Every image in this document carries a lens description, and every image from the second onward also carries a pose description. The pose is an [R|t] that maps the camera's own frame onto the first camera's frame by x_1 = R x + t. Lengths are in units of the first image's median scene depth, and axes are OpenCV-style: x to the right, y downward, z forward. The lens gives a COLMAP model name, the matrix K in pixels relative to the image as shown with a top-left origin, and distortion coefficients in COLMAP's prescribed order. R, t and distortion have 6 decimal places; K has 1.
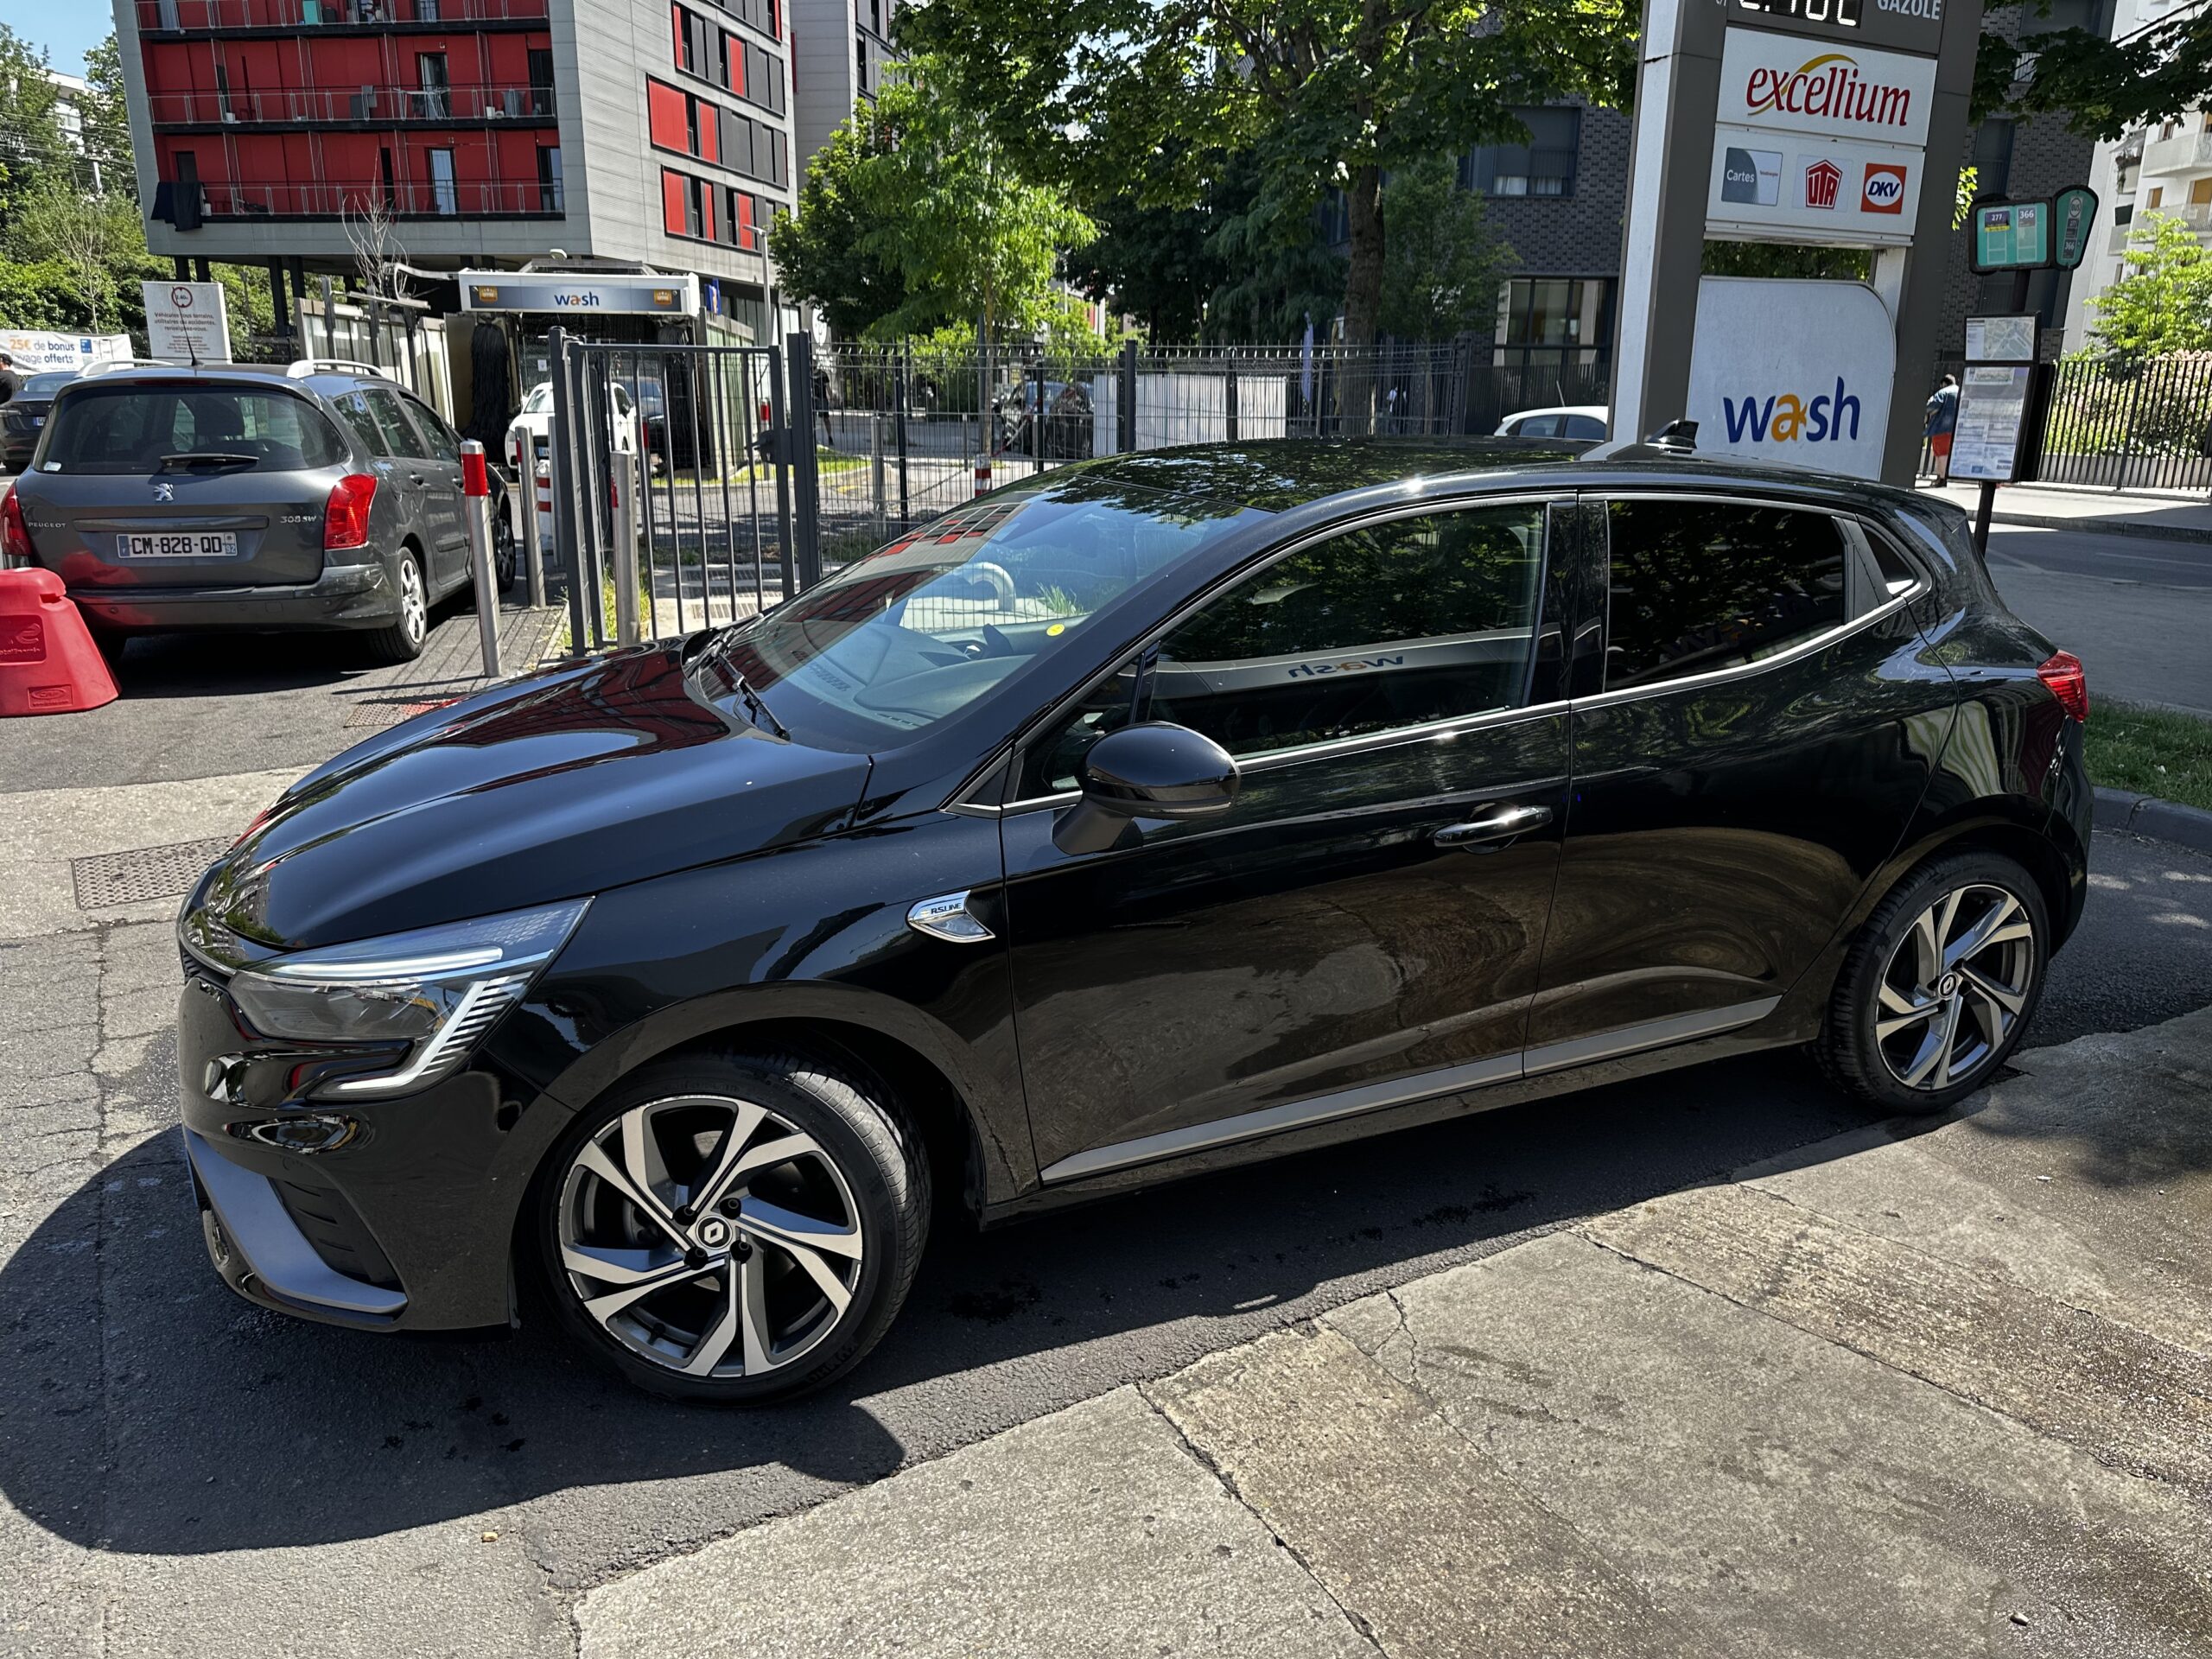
lens RADIAL K [[1514.0, 0, 1101.8], [0, 1514.0, 820.4], [0, 0, 1]] dist [0.023072, -0.034502]
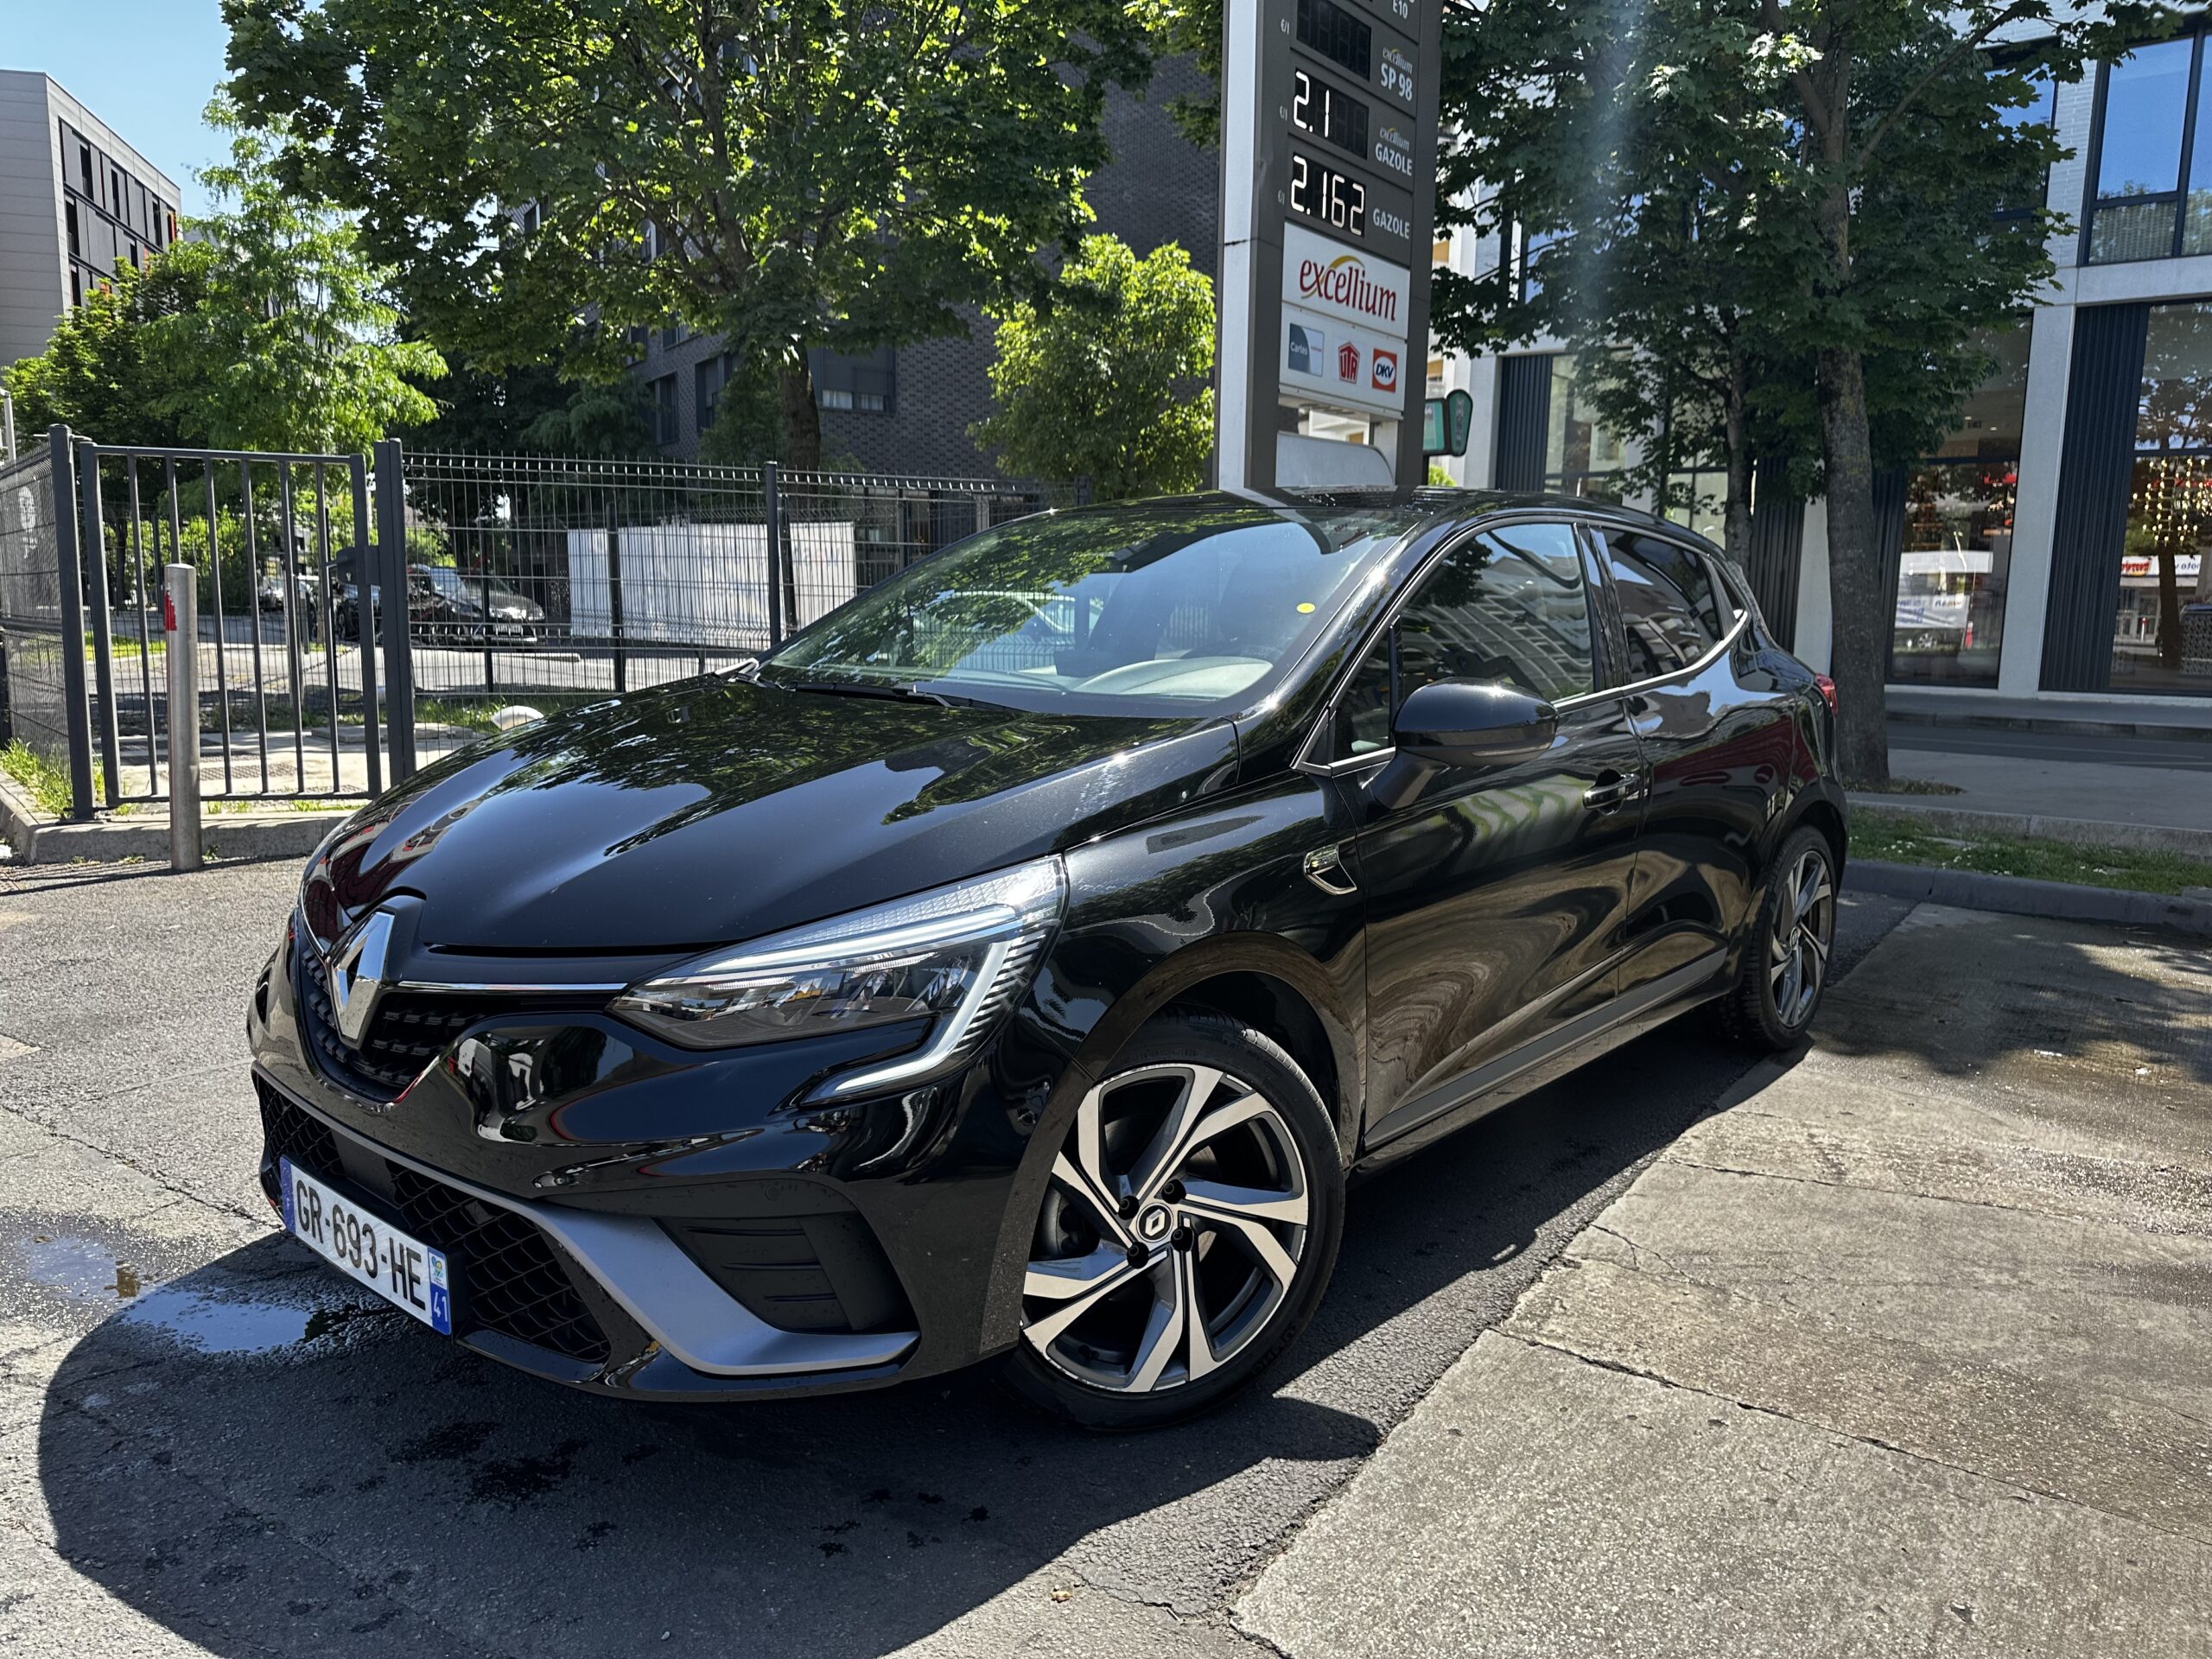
lens RADIAL K [[1505.4, 0, 1101.8], [0, 1505.4, 828.8], [0, 0, 1]] dist [0.071369, -0.089069]
pose [[0.910584, -0.056703, 0.409416, -0.502811], [0.105520, 0.989613, -0.097628, 0.093809], [-0.399628, 0.132101, 0.907109, 0.114341]]
